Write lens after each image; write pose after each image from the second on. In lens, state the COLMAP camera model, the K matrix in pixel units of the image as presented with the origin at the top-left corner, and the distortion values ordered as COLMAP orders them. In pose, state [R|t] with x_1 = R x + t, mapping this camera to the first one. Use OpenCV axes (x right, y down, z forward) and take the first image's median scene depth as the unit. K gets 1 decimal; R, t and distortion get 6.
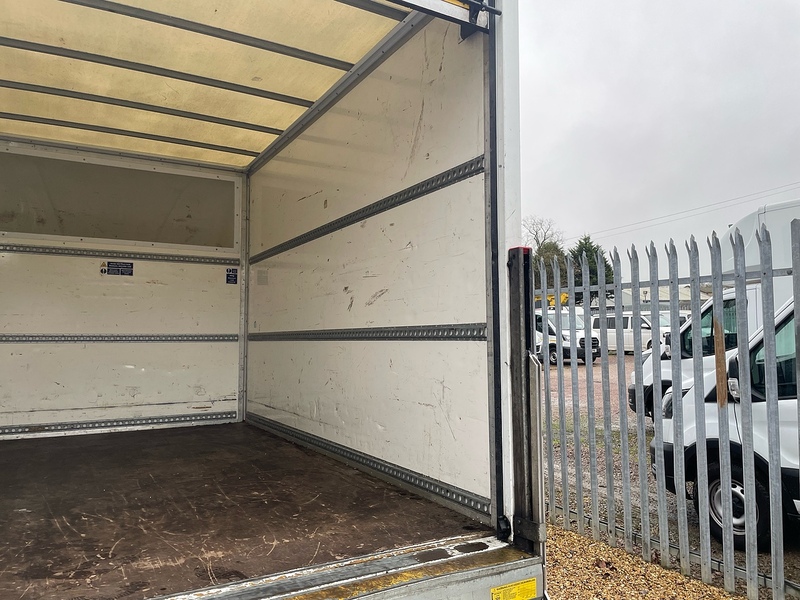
lens RADIAL K [[598.4, 0, 403.7], [0, 598.4, 295.9], [0, 0, 1]] dist [0.094743, -0.114639]
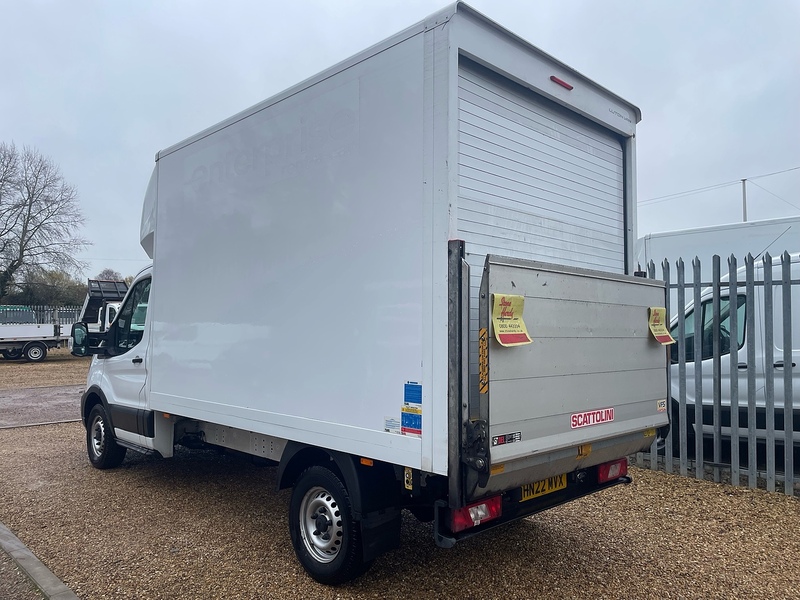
lens RADIAL K [[607.0, 0, 403.0], [0, 607.0, 297.3], [0, 0, 1]] dist [0.045054, -0.010427]
pose [[0.967922, 0.025548, 0.249948, -0.492057], [-0.029211, 0.999513, 0.010954, 0.002708], [-0.249547, -0.017904, 0.968197, -0.359387]]
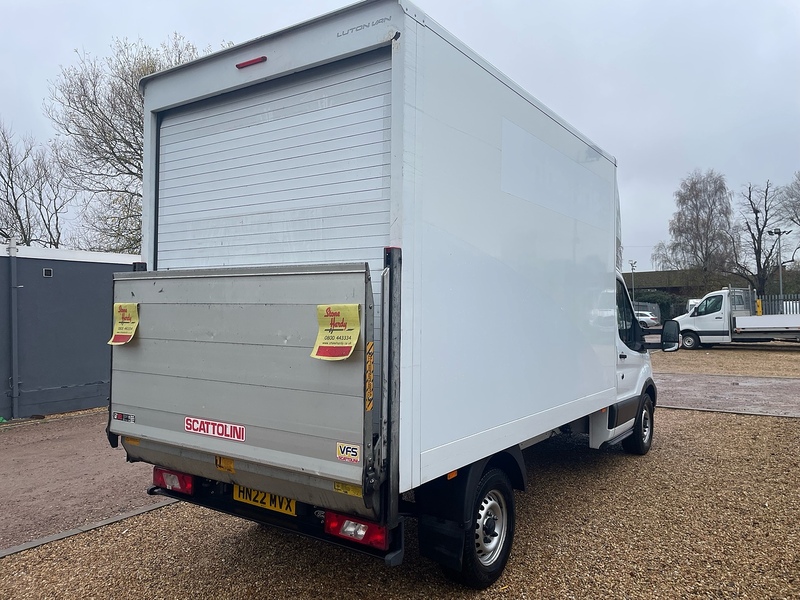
lens RADIAL K [[598.4, 0, 403.7], [0, 598.4, 295.9], [0, 0, 1]] dist [0.094743, -0.114639]
pose [[0.432492, -0.012485, -0.901551, 0.624526], [0.055001, 0.998407, 0.012559, 0.004316], [0.899959, -0.055018, 0.432490, 0.201708]]
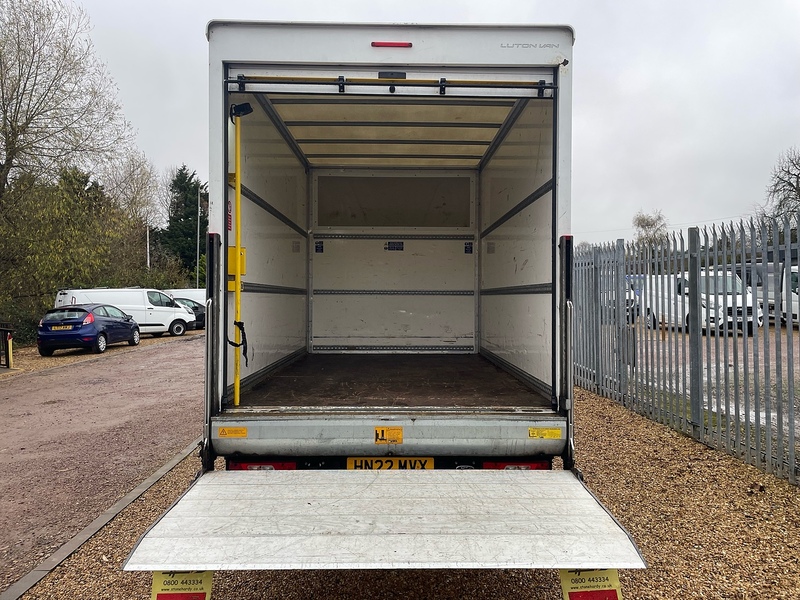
lens RADIAL K [[598.4, 0, 403.7], [0, 598.4, 295.9], [0, 0, 1]] dist [0.094743, -0.114639]
pose [[0.874013, 0.006414, -0.485860, 0.270814], [0.027973, 0.997590, 0.063490, -0.015720], [0.485097, -0.069082, 0.871727, -0.288477]]
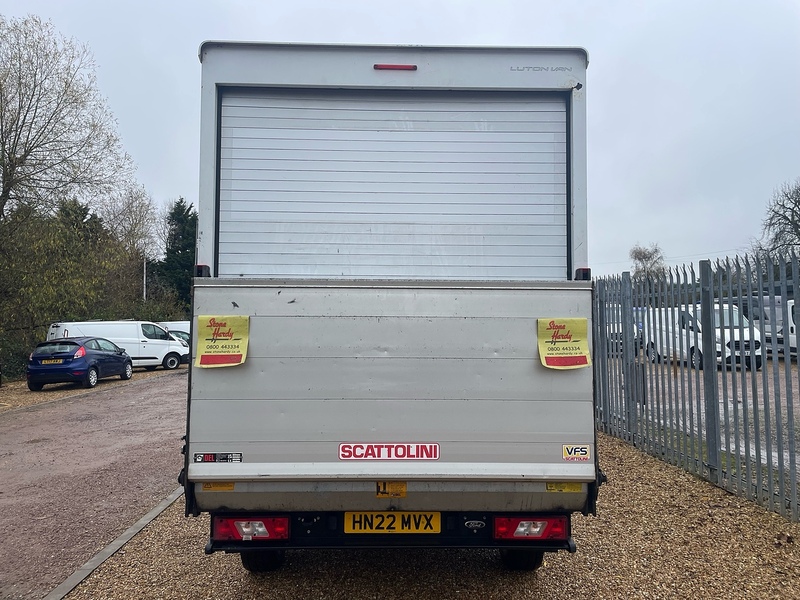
lens RADIAL K [[598.4, 0, 403.7], [0, 598.4, 295.9], [0, 0, 1]] dist [0.094743, -0.114639]
pose [[0.876003, -0.017956, -0.481972, 0.237240], [0.026481, 0.999590, 0.010890, -0.018601], [0.481579, -0.022302, 0.876119, -0.242669]]
